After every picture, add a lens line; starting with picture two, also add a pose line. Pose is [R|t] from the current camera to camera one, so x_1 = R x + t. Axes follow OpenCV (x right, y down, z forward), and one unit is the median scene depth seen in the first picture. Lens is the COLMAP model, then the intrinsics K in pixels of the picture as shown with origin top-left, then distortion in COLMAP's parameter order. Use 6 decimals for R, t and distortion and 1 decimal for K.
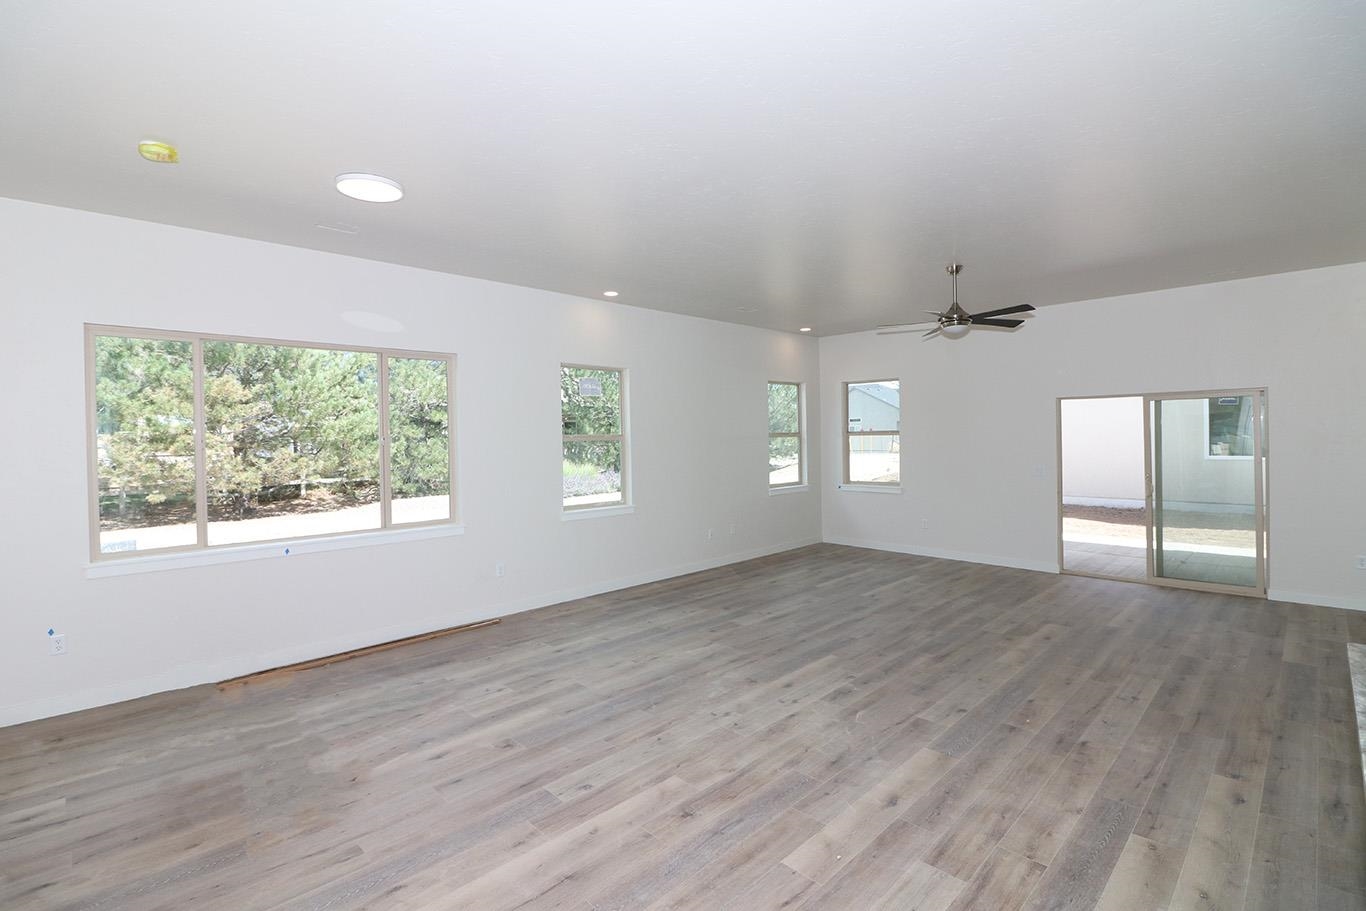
lens RADIAL K [[623.8, 0, 673.8], [0, 623.8, 442.6], [0, 0, 1]] dist [-0.000421, -0.012044]
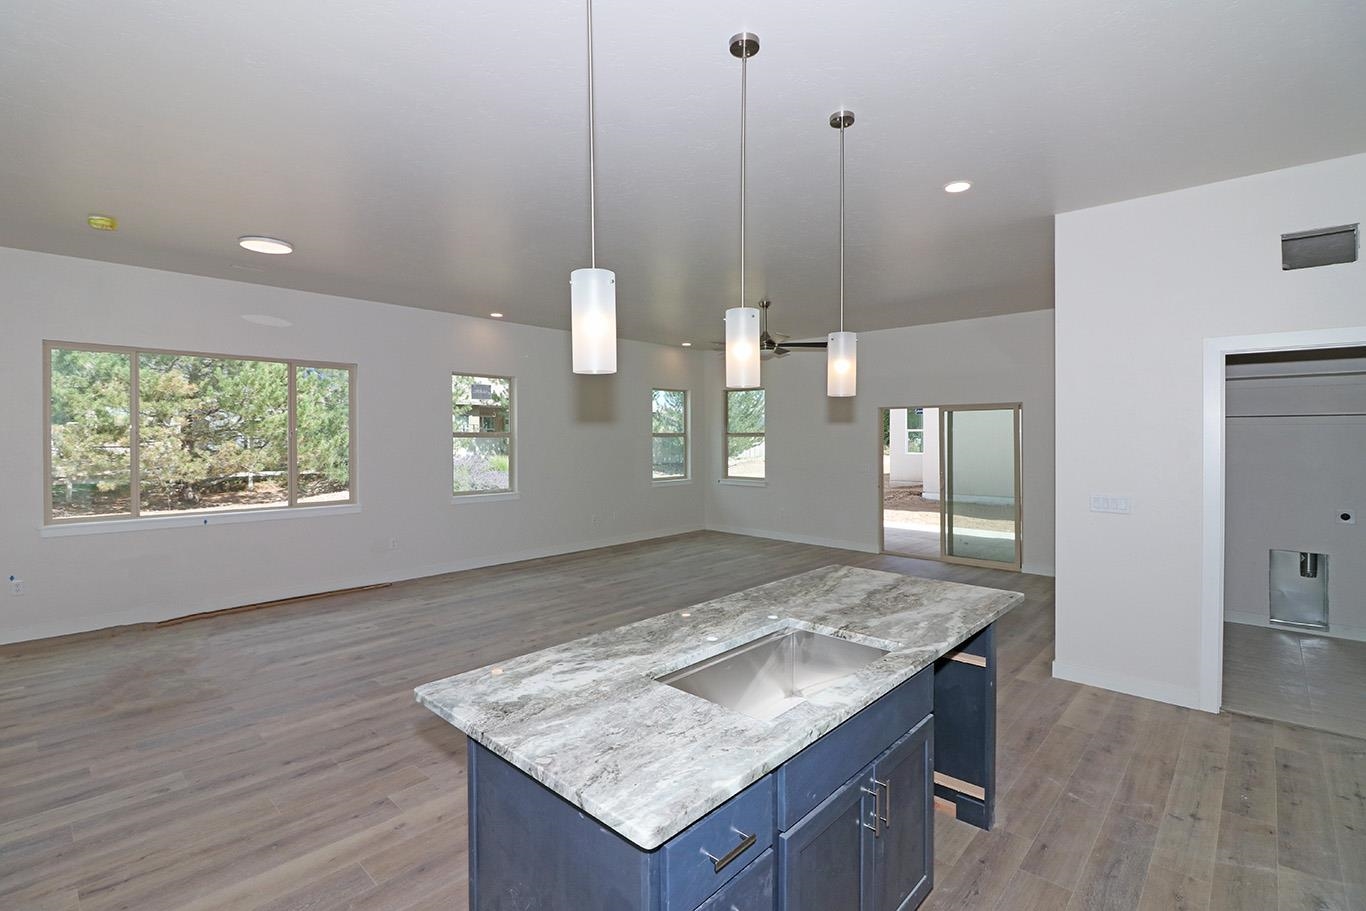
lens RADIAL K [[625.3, 0, 673.3], [0, 625.3, 437.5], [0, 0, 1]] dist [-0.005735, -0.010026]
pose [[0.998786, 0.015558, 0.046730, 0.235142], [-0.015158, 0.999846, -0.008893, 0.003210], [-0.046861, 0.008174, 0.998868, -0.267484]]
